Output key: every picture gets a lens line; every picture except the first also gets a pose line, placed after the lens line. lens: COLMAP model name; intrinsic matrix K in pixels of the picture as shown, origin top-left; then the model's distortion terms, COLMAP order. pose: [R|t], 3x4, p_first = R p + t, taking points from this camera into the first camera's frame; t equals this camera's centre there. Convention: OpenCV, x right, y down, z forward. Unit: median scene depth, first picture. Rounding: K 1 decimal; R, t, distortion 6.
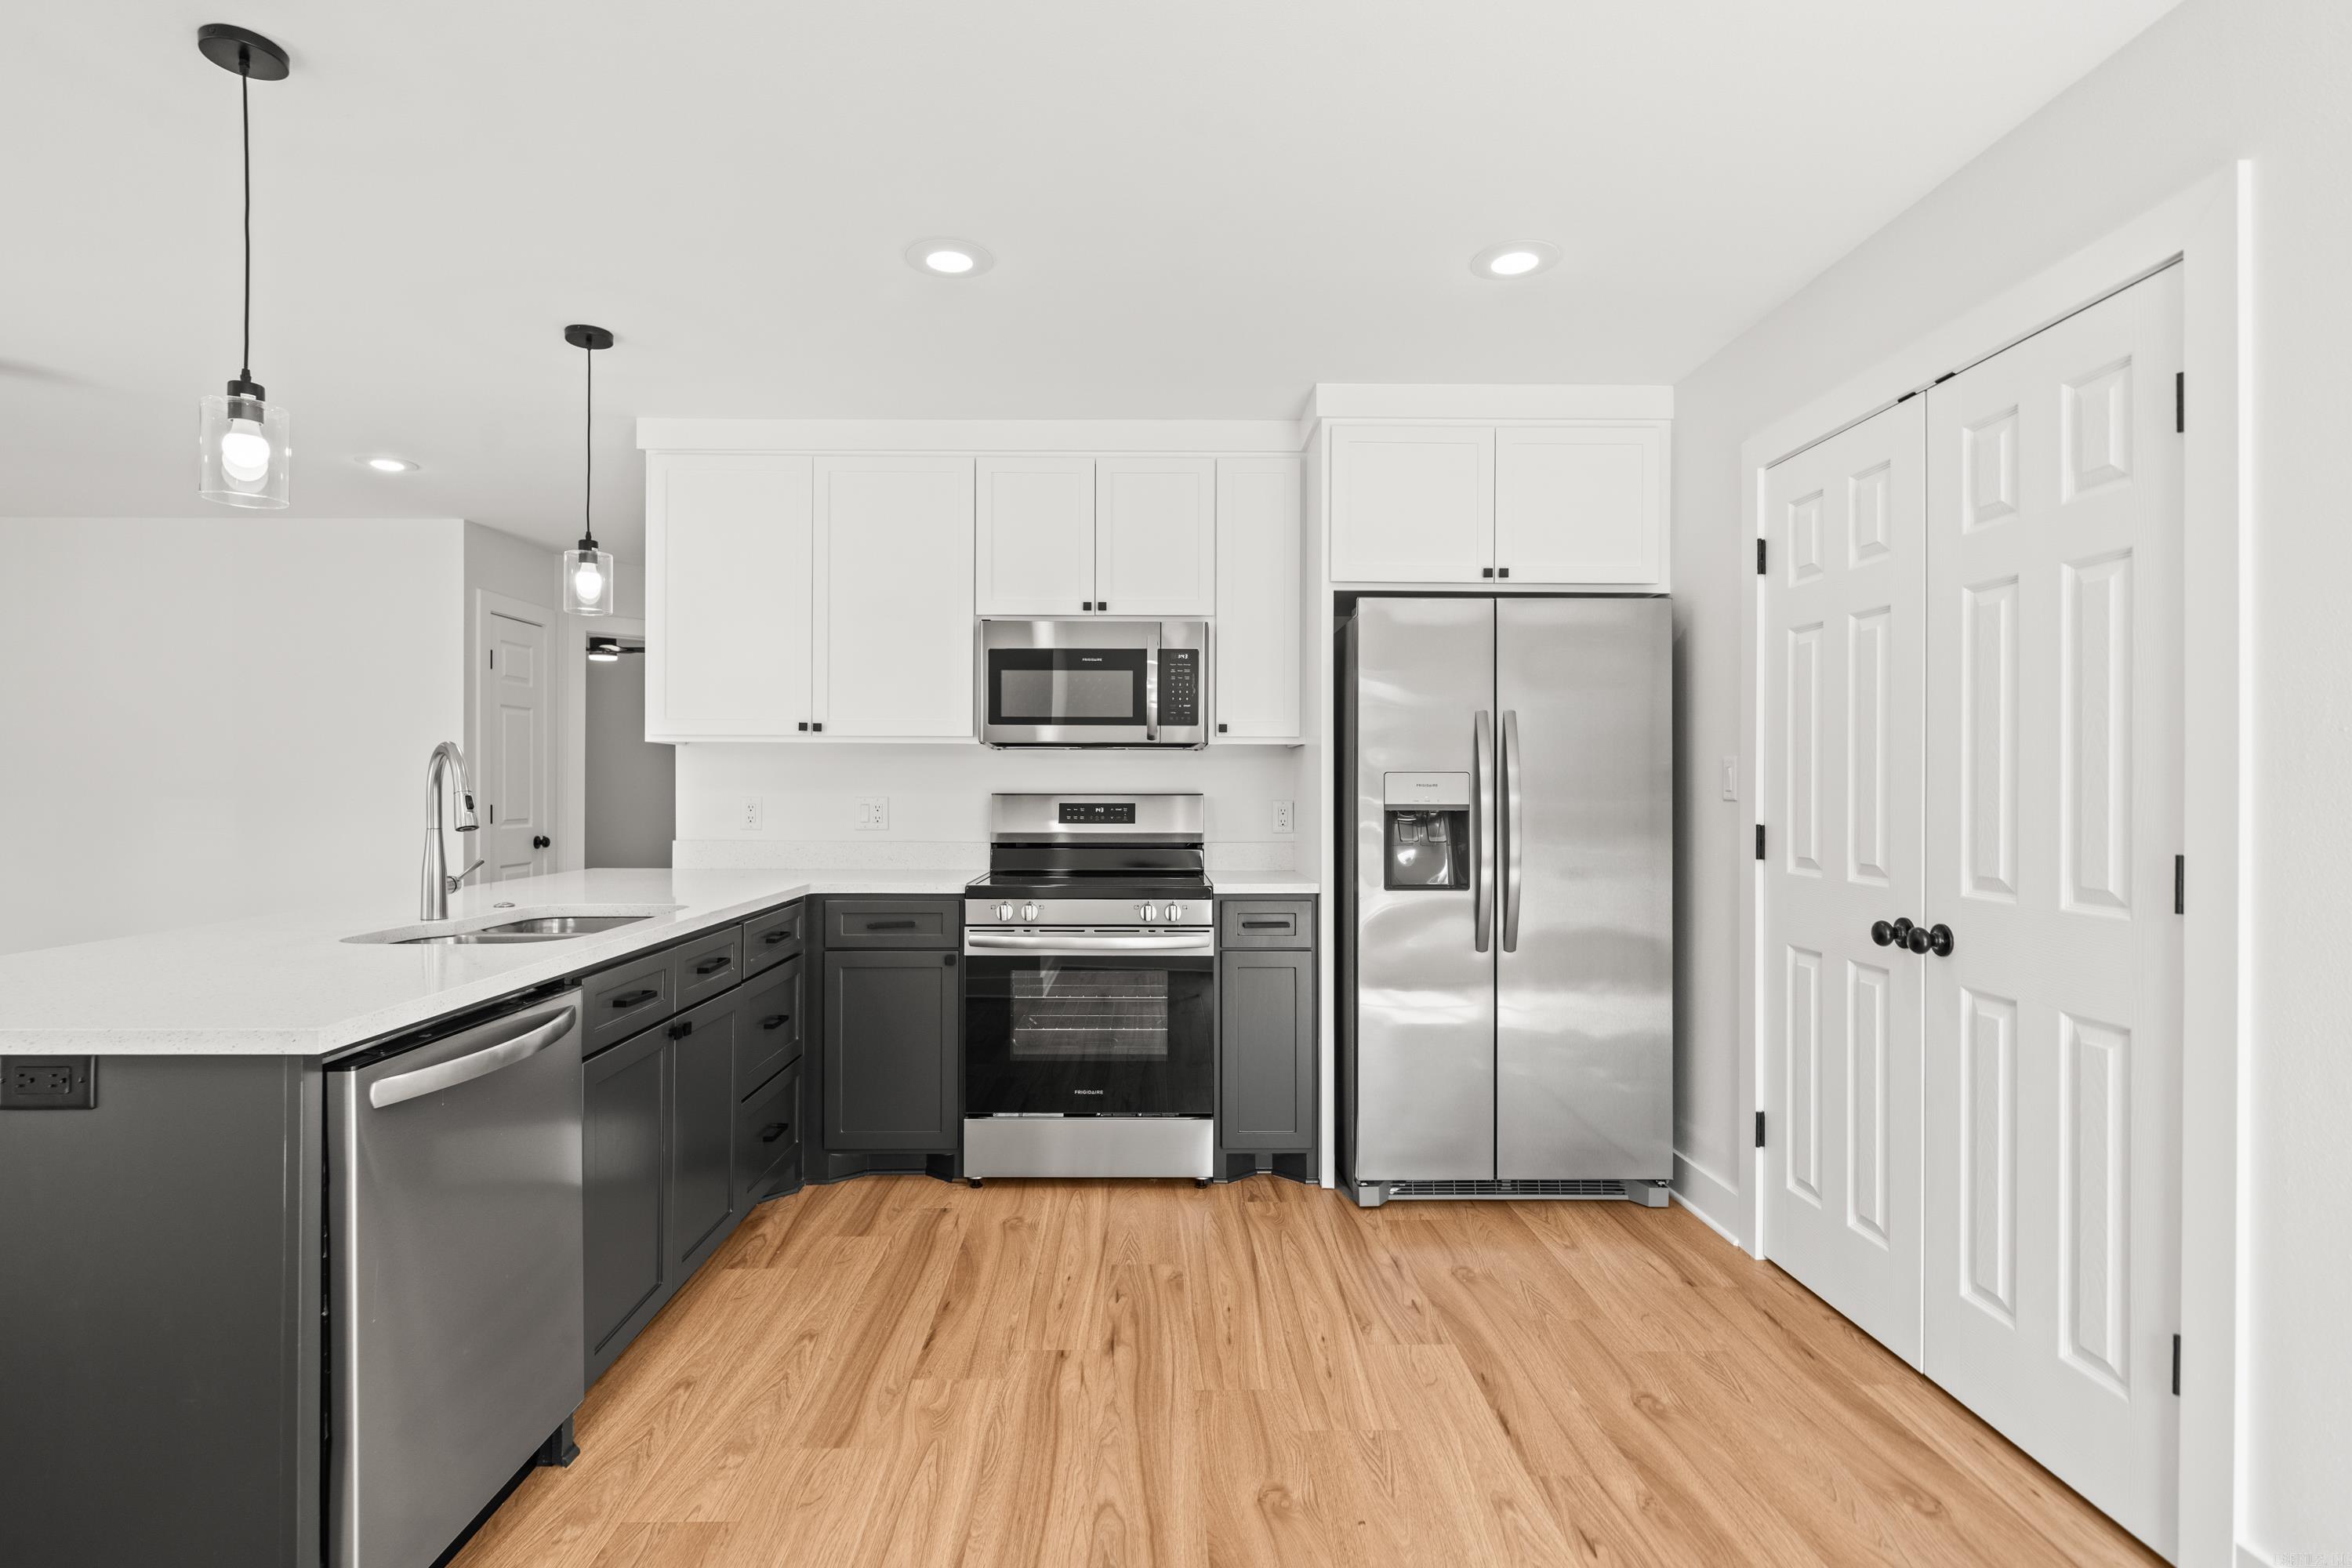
lens RADIAL K [[1163.7, 0, 1160.6], [0, 1163.7, 793.9], [0, 0, 1]] dist [0.000369, -0.001093]
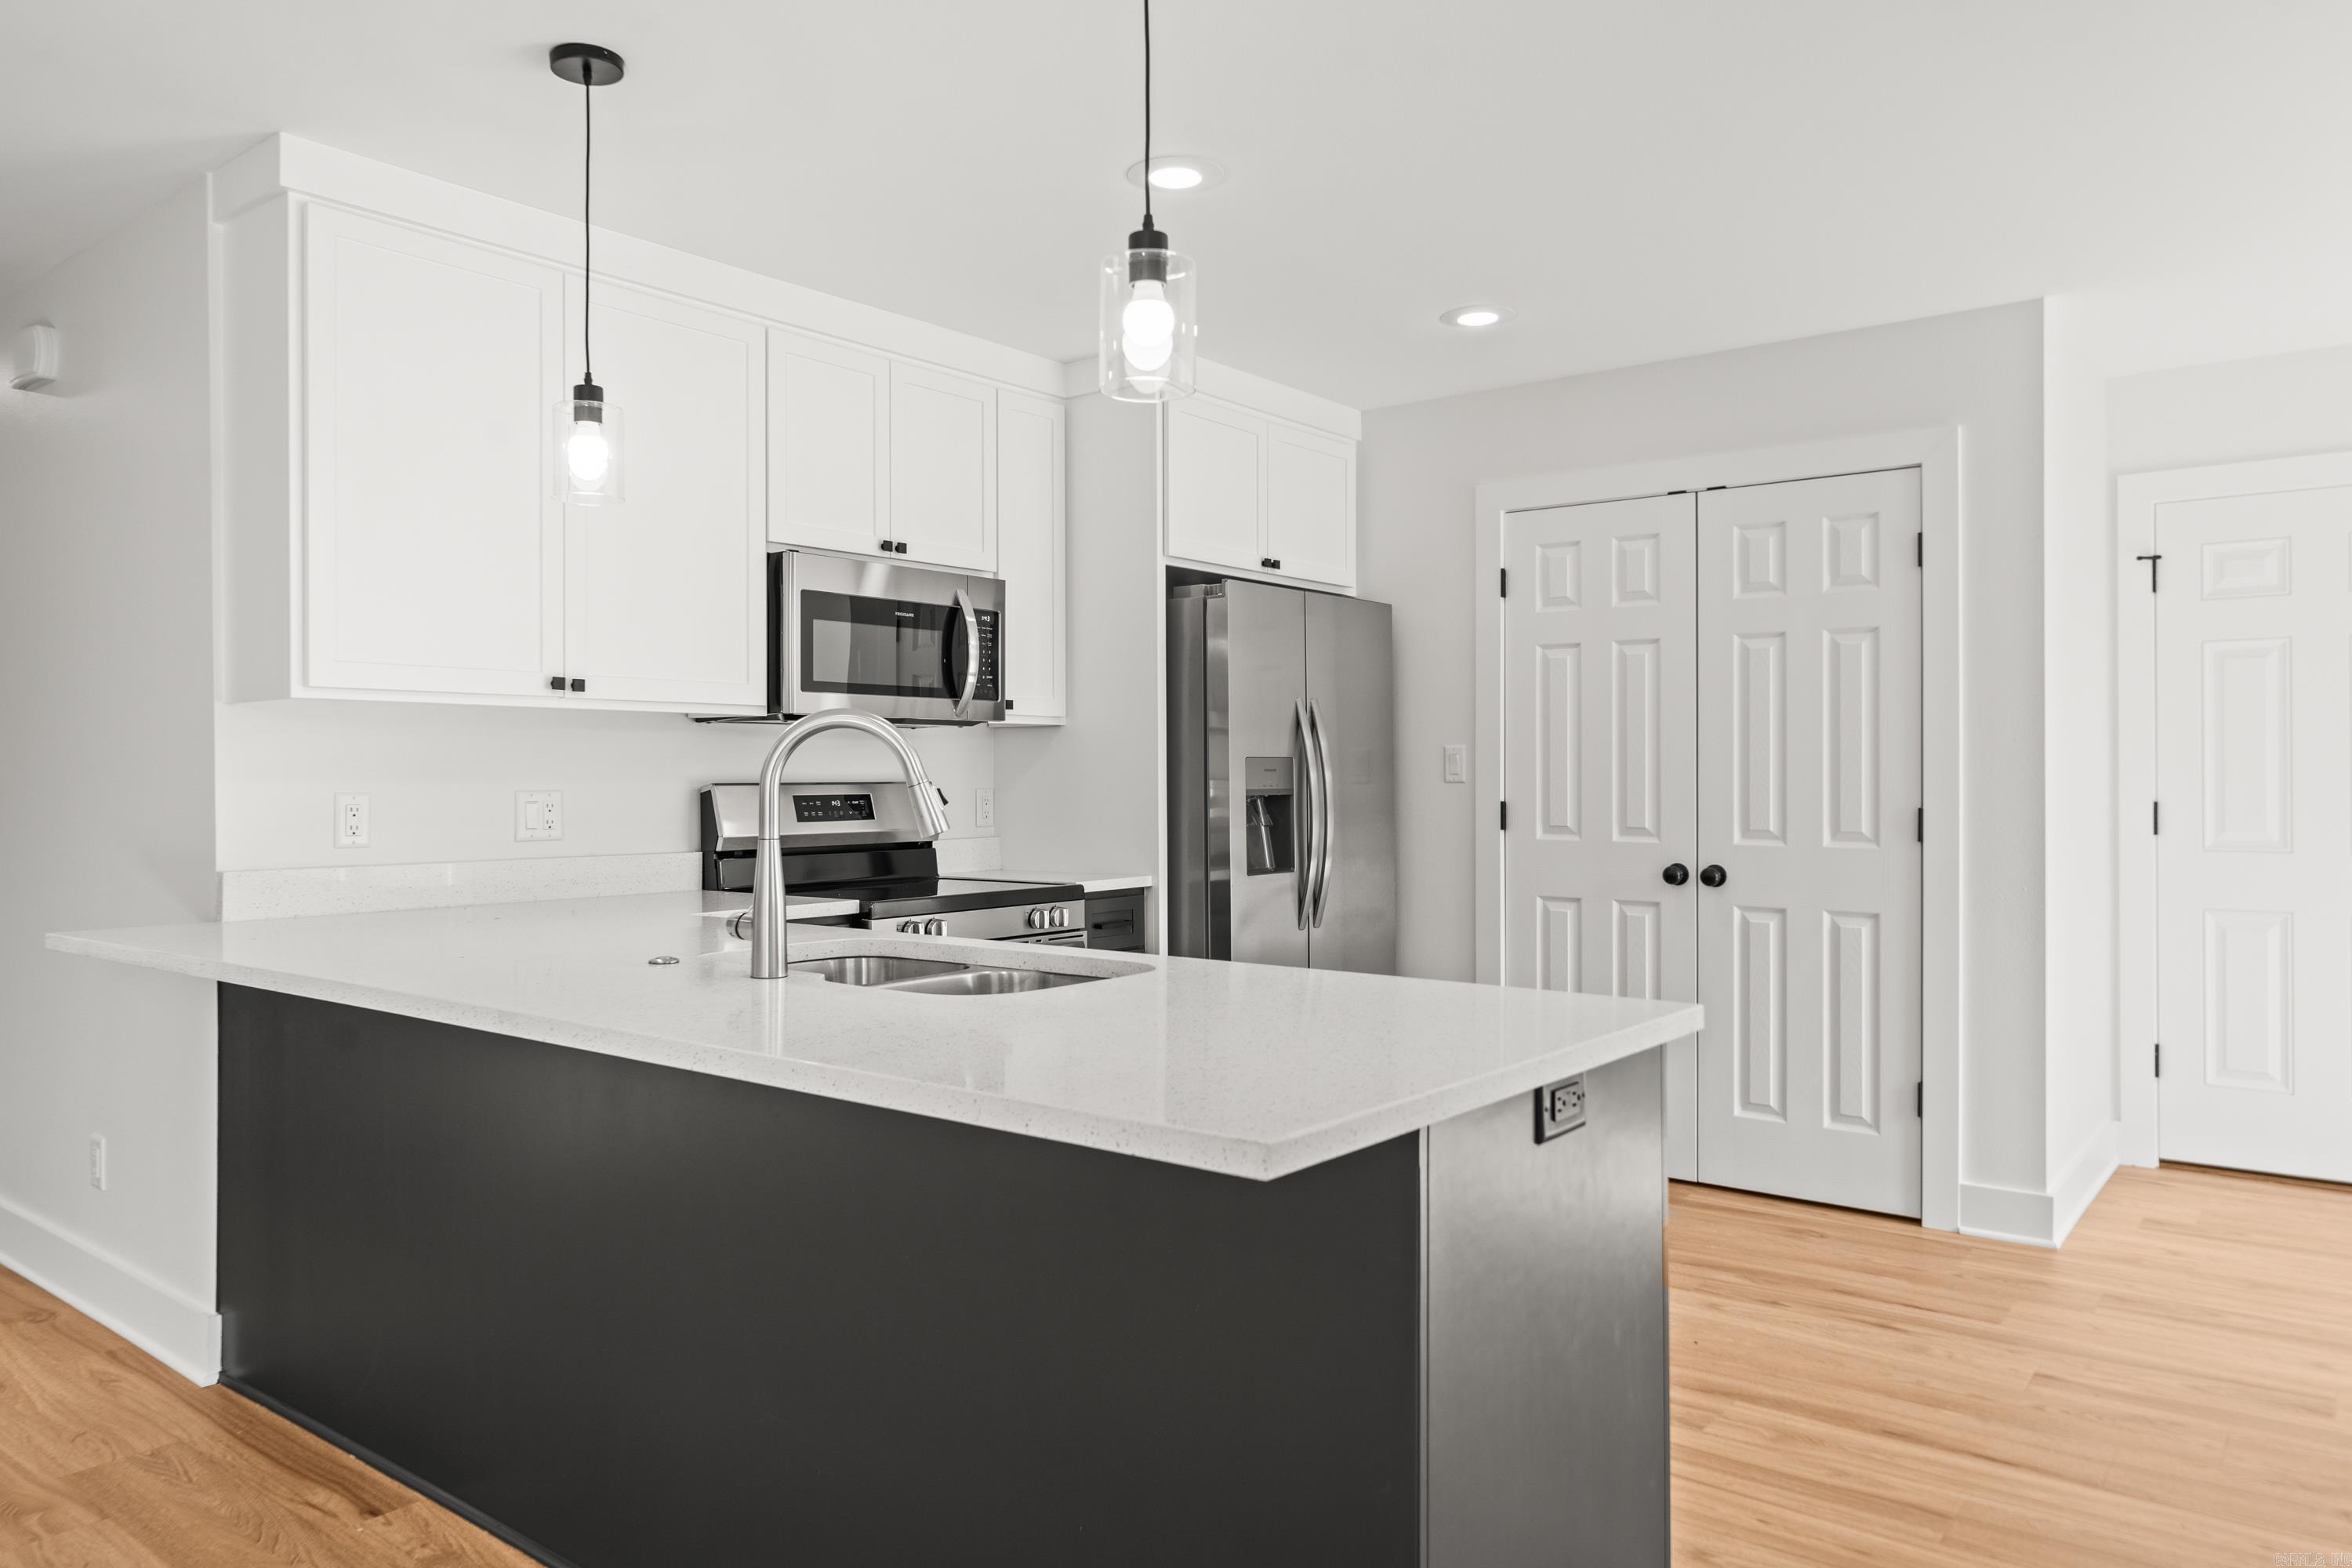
lens RADIAL K [[1579.5, 0, 1161.1], [0, 1579.5, 786.3], [0, 0, 1]] dist [0.009009, -0.009541]
pose [[0.628973, -0.010361, 0.777358, -0.911555], [0.008997, 0.999941, 0.006048, -0.002878], [-0.777375, 0.003190, 0.629029, 0.209359]]
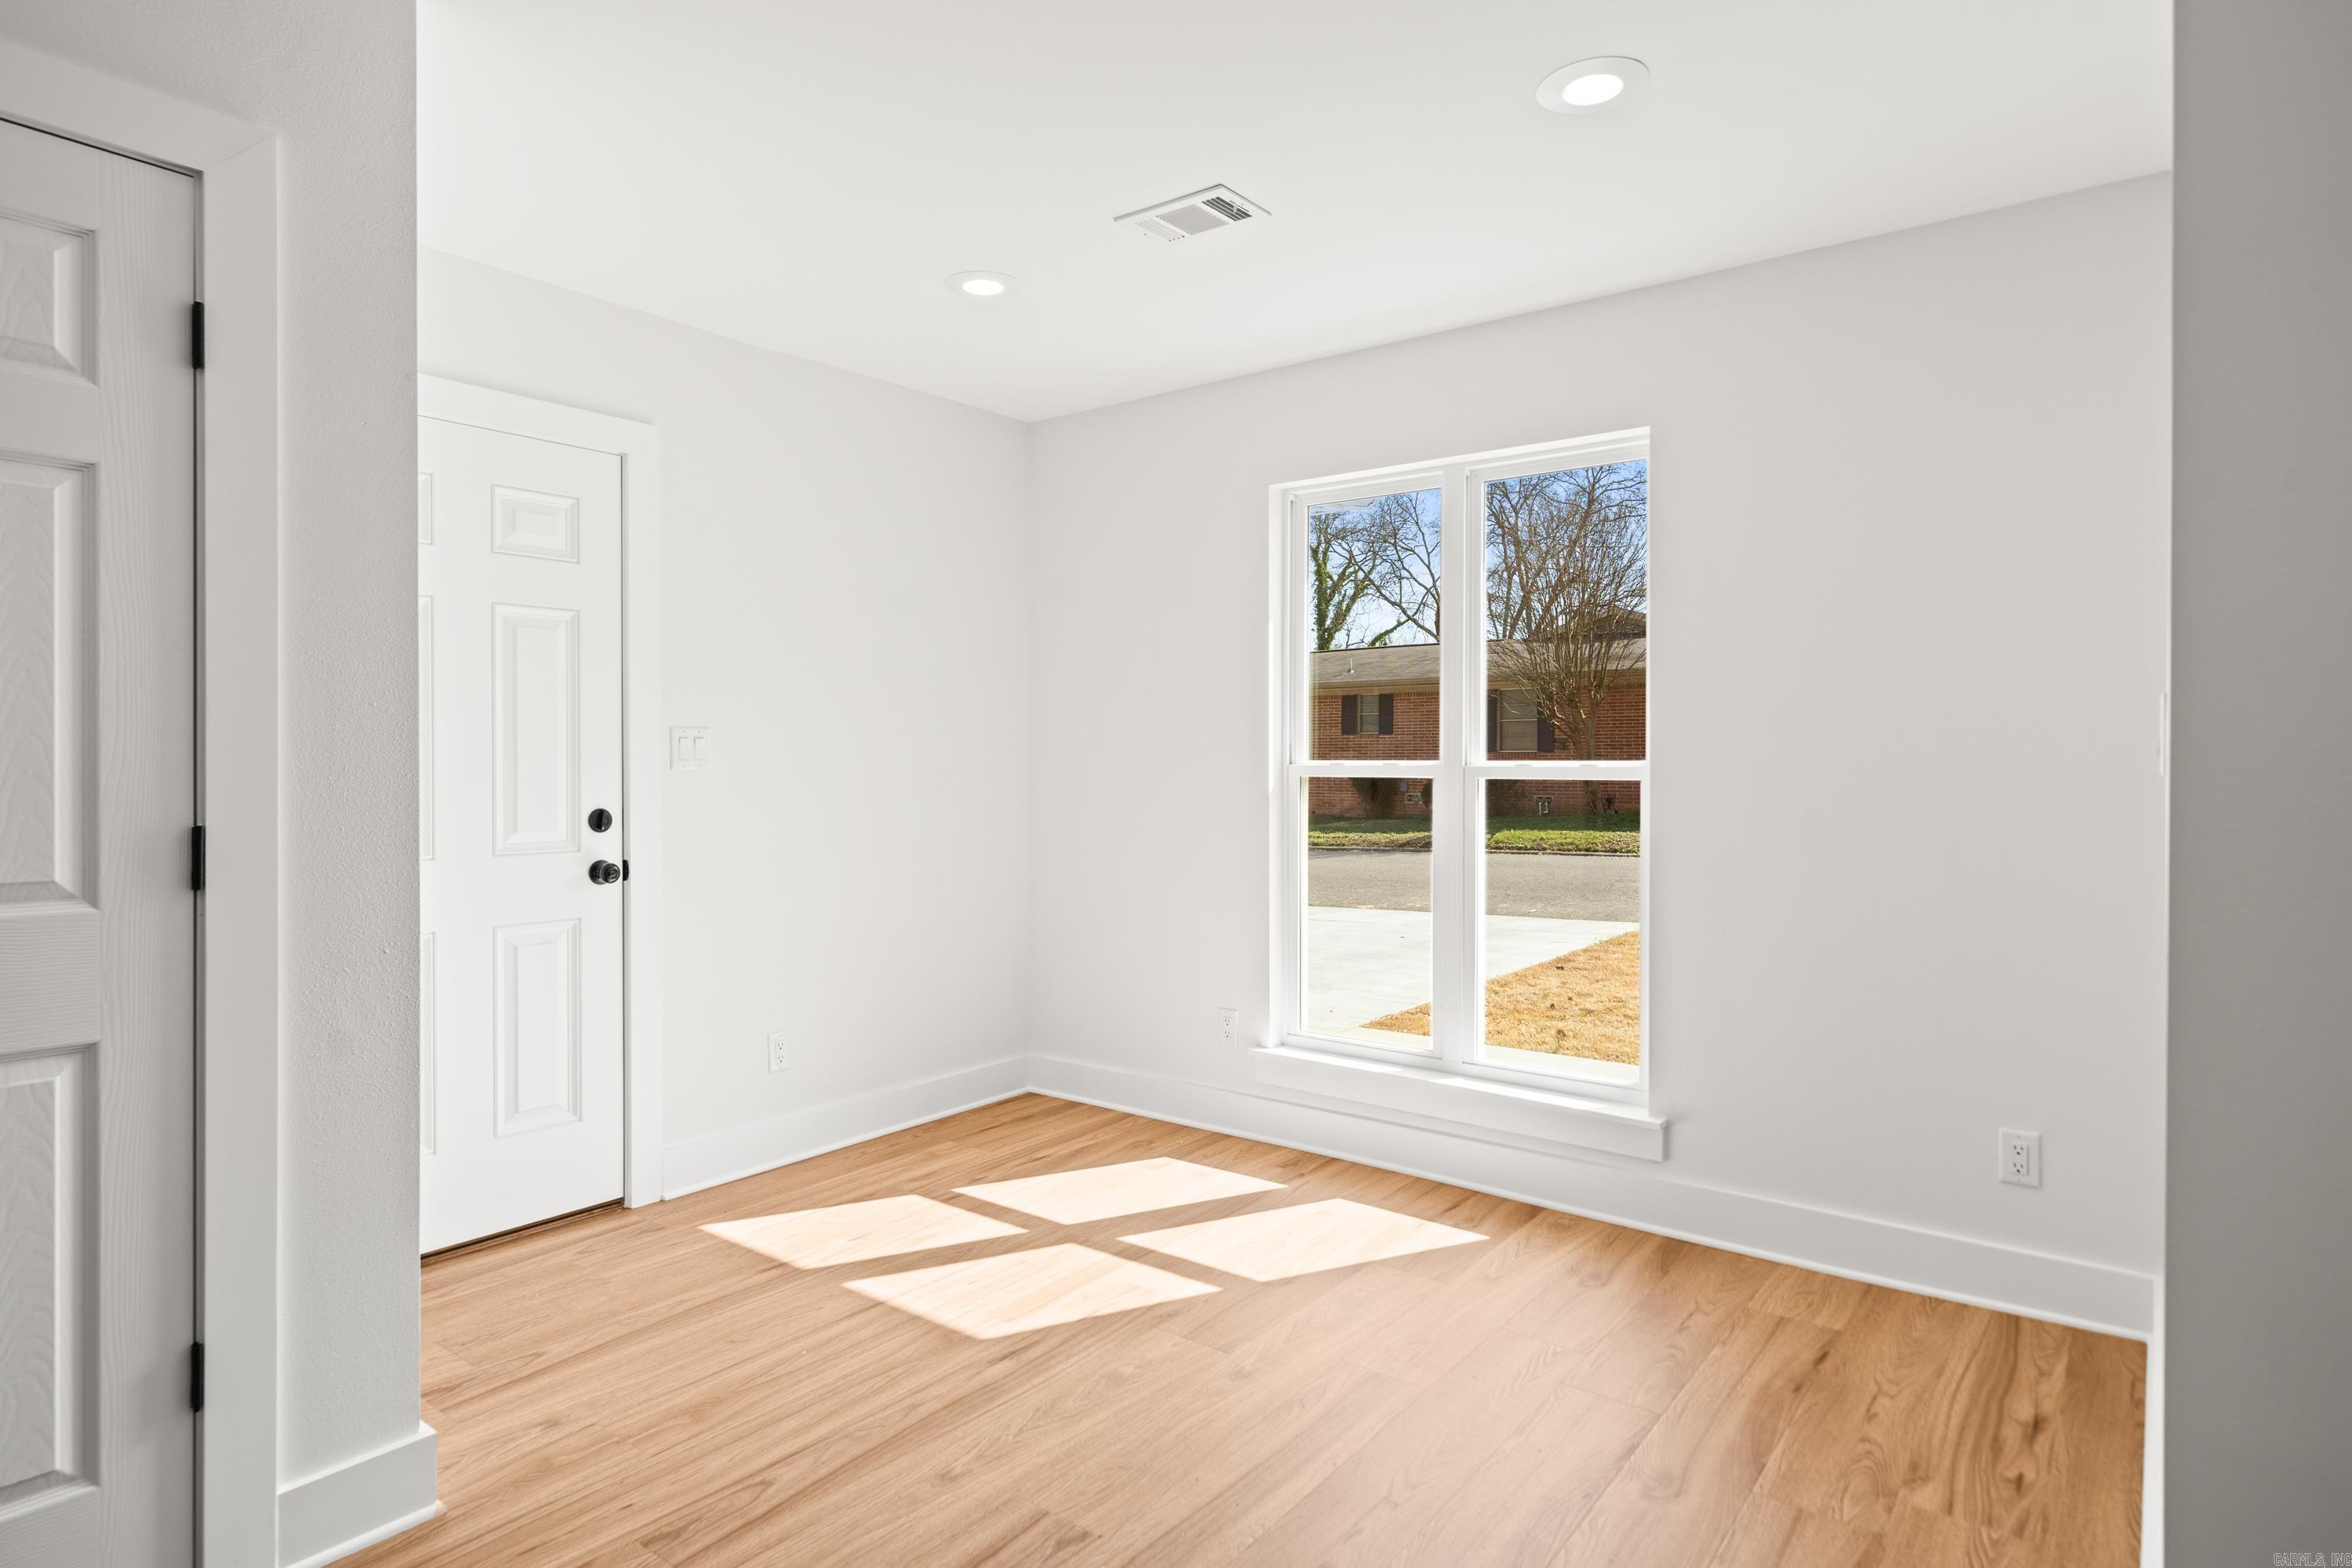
lens RADIAL K [[1252.5, 0, 1196.2], [0, 1252.5, 770.6], [0, 0, 1]] dist [0.000057, -0.002071]
pose [[-0.790655, -0.008182, 0.612207, -0.190389], [-0.001923, 0.999939, 0.010880, -0.002297], [-0.612259, 0.007425, -0.790623, 0.698383]]
